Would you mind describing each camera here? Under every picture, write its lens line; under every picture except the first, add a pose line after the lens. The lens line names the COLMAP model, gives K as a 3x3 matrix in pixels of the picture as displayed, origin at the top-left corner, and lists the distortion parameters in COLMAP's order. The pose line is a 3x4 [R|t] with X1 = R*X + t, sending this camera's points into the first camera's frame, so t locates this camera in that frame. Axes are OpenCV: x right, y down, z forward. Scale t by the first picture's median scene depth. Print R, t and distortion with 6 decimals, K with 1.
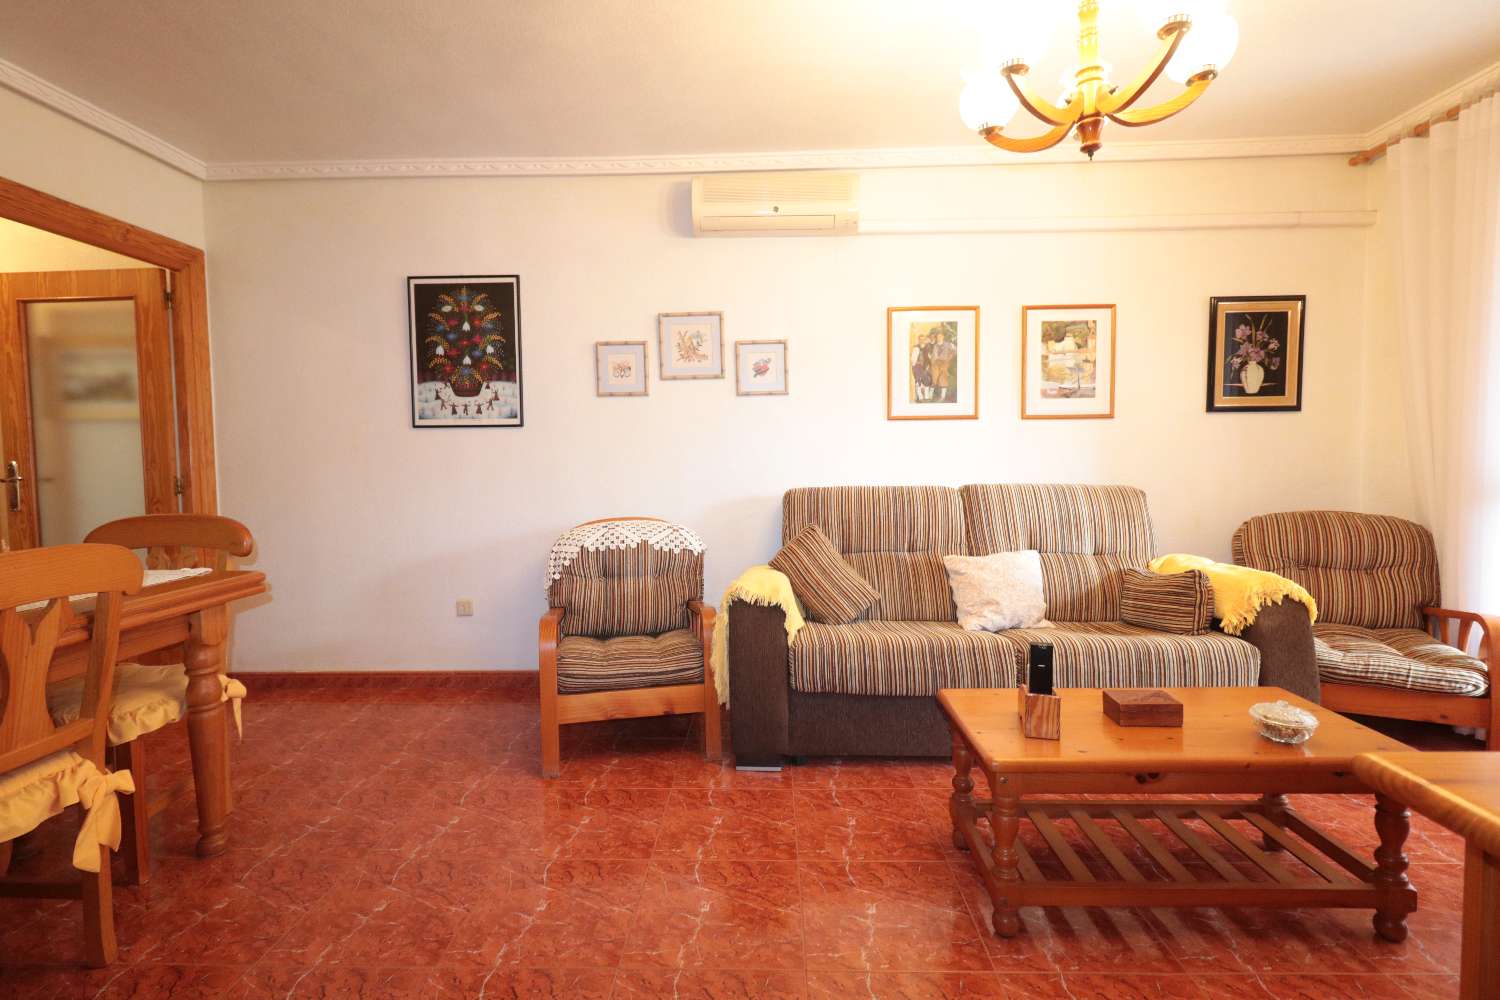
lens RADIAL K [[686.2, 0, 747.8], [0, 686.2, 486.2], [0, 0, 1]] dist [0.000780, -0.000488]
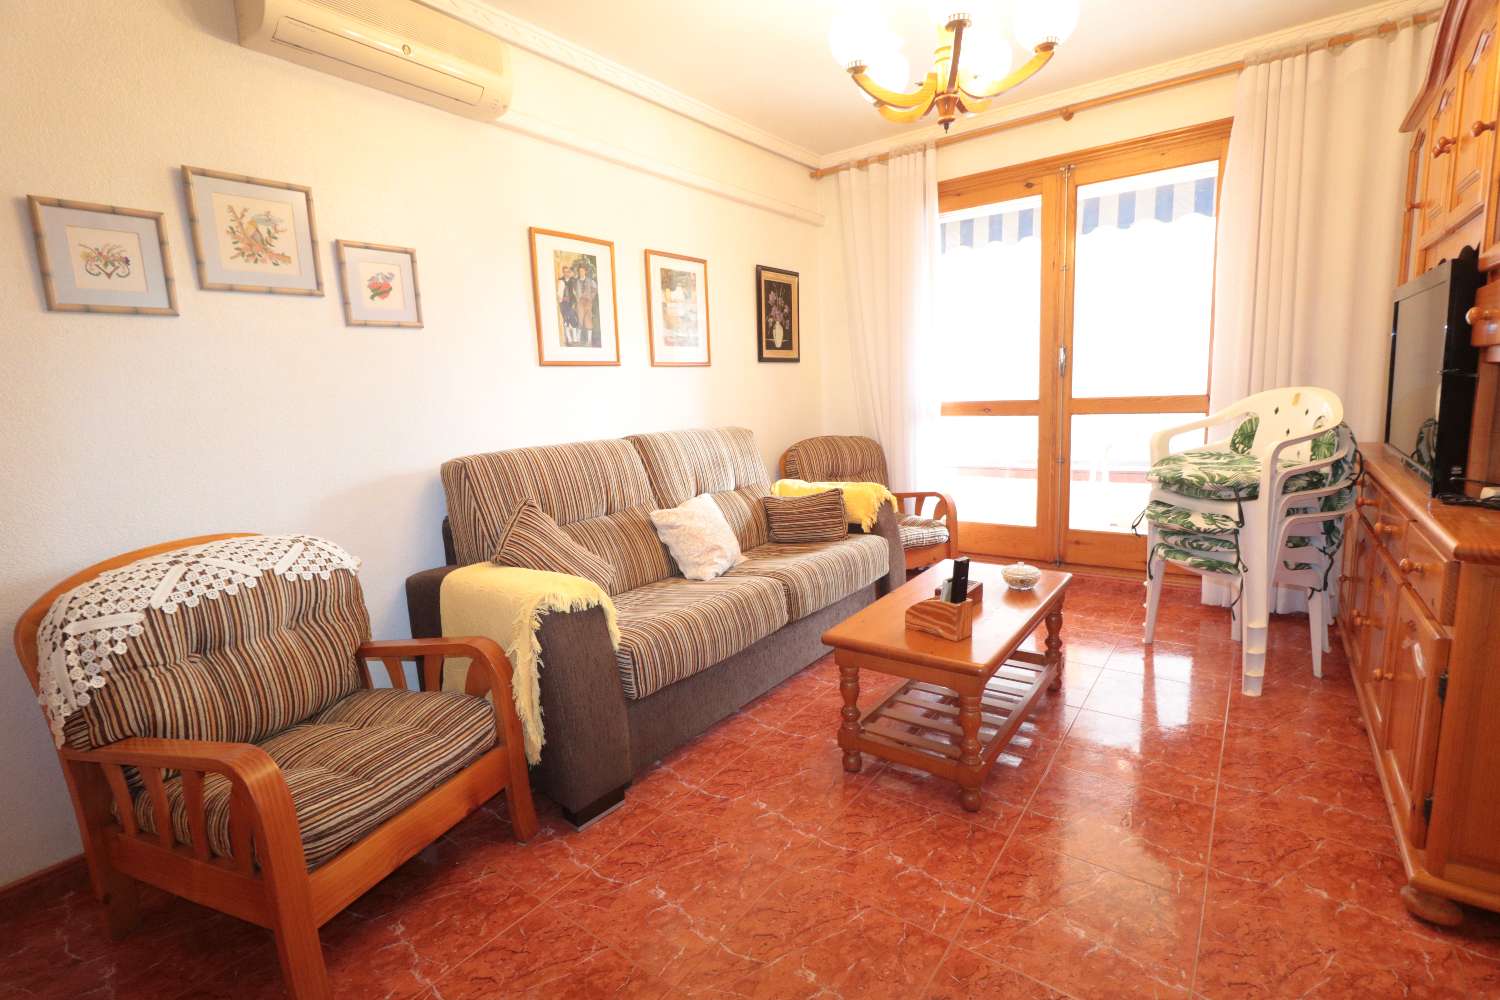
lens RADIAL K [[691.5, 0, 748.9], [0, 691.5, 489.0], [0, 0, 1]] dist [-0.000188, -0.000082]
pose [[0.572515, -0.133459, 0.808960, -0.356660], [0.072363, 0.991038, 0.112285, -0.023929], [-0.816695, -0.005746, 0.577041, 0.308560]]
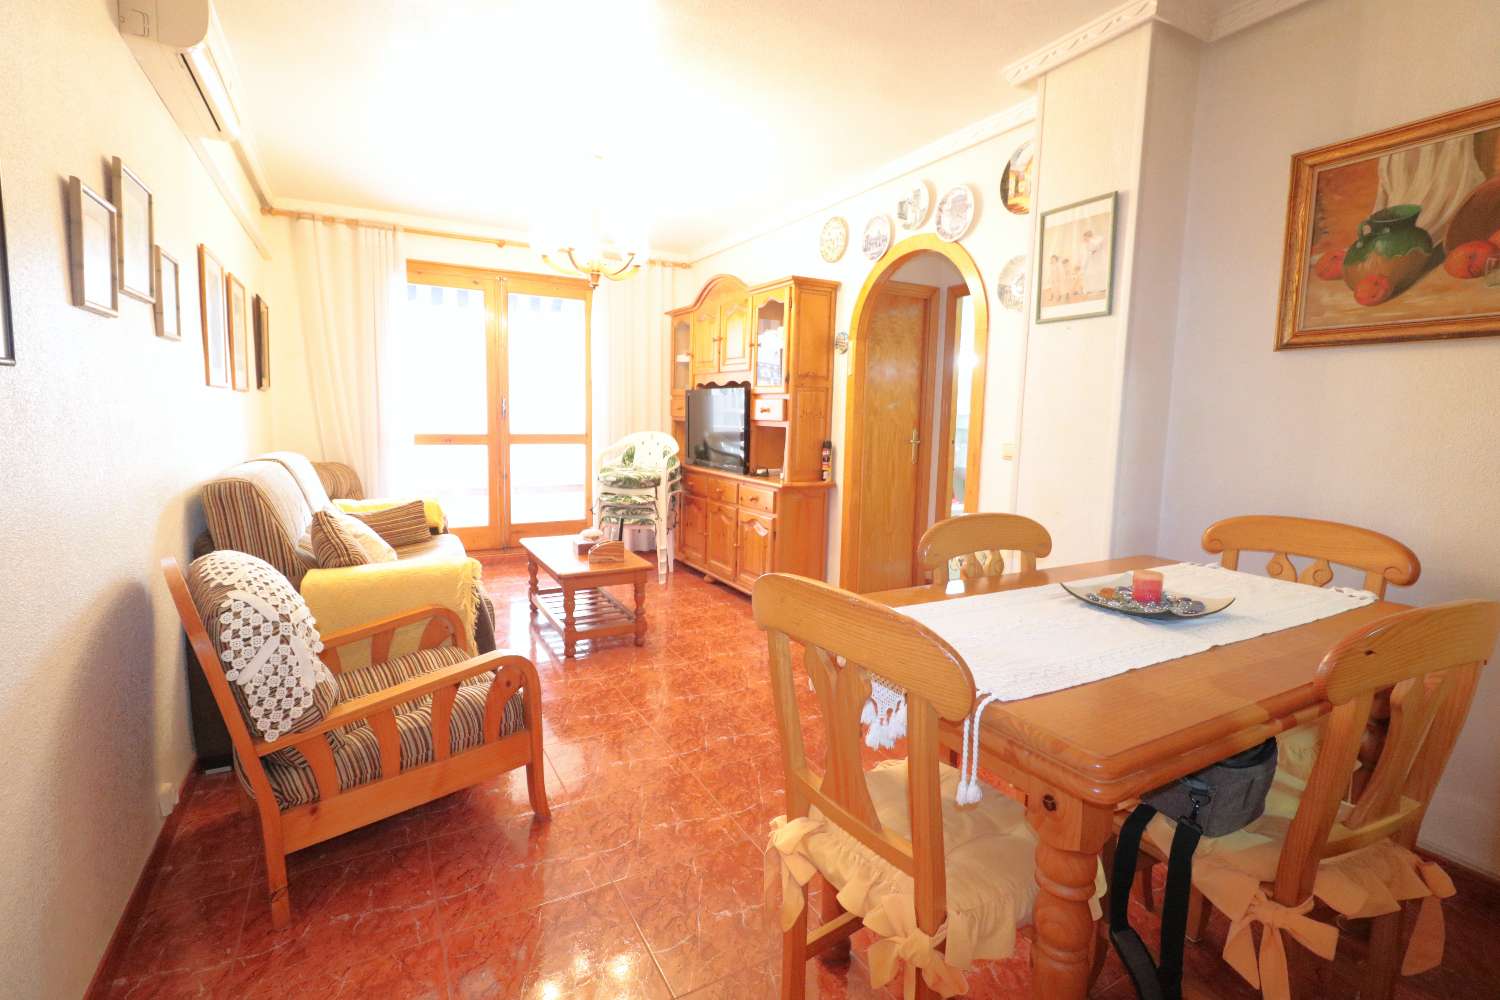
lens RADIAL K [[691.5, 0, 748.9], [0, 691.5, 489.0], [0, 0, 1]] dist [-0.000188, -0.000082]
pose [[-0.512831, -0.093325, 0.853402, -0.836295], [0.021030, 0.992410, 0.121164, -0.062320], [-0.858232, 0.080084, -0.506976, 0.885984]]
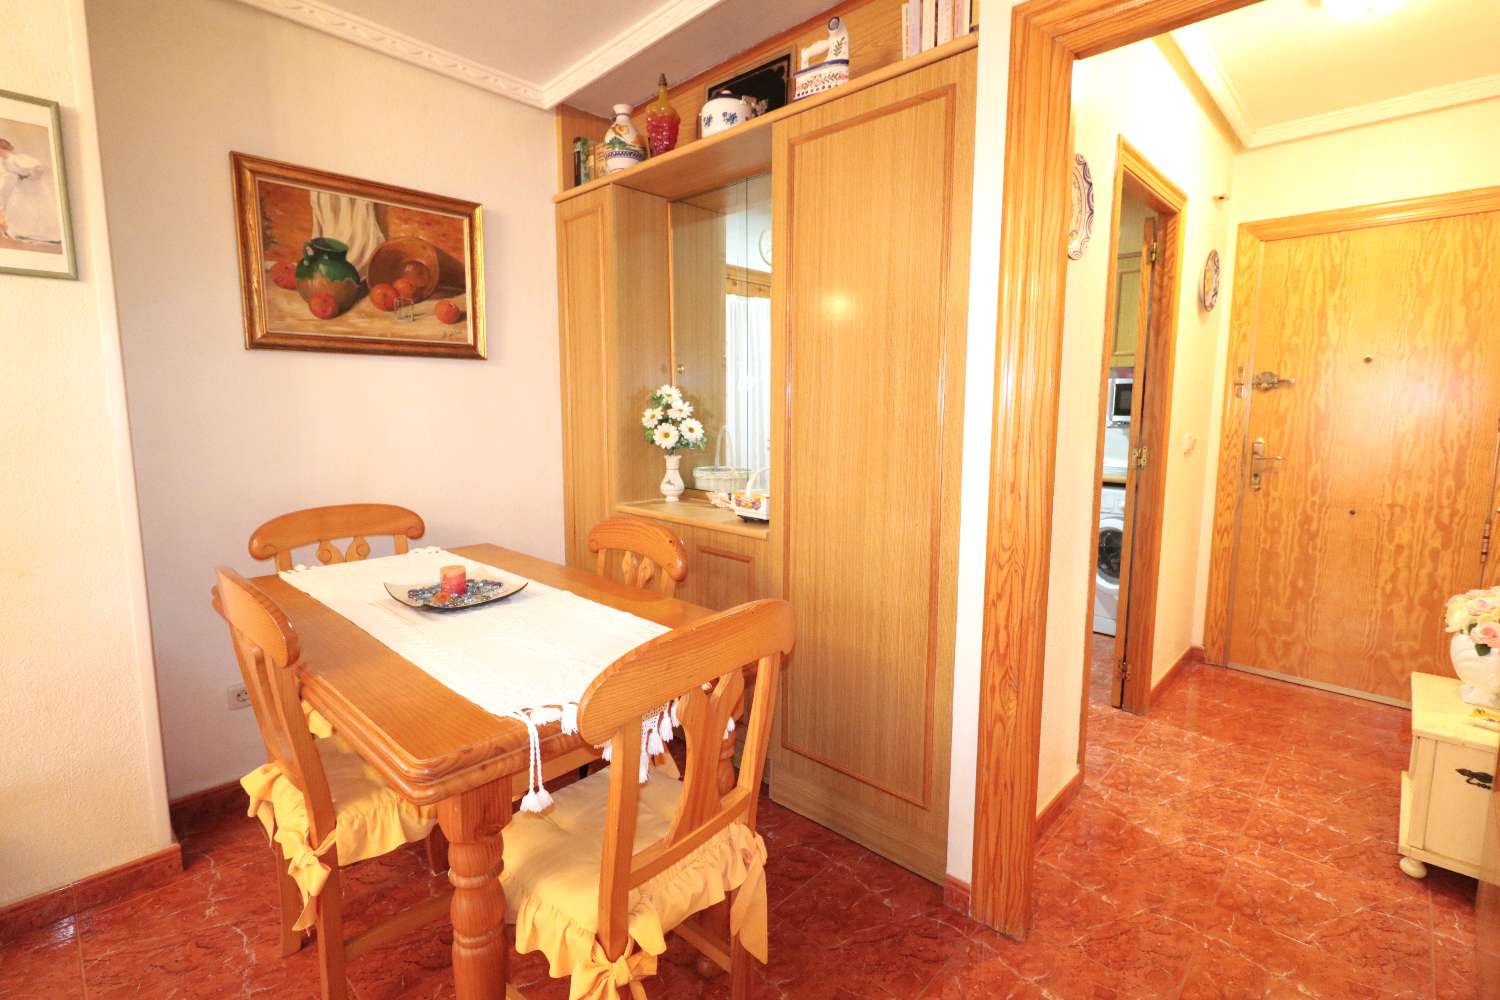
lens RADIAL K [[691.5, 0, 748.9], [0, 691.5, 489.0], [0, 0, 1]] dist [-0.000188, -0.000082]
pose [[-0.667401, 0.099278, -0.738051, -0.335913], [-0.028206, 0.986993, 0.158270, -0.089188], [0.744164, 0.126447, -0.655920, 0.911758]]
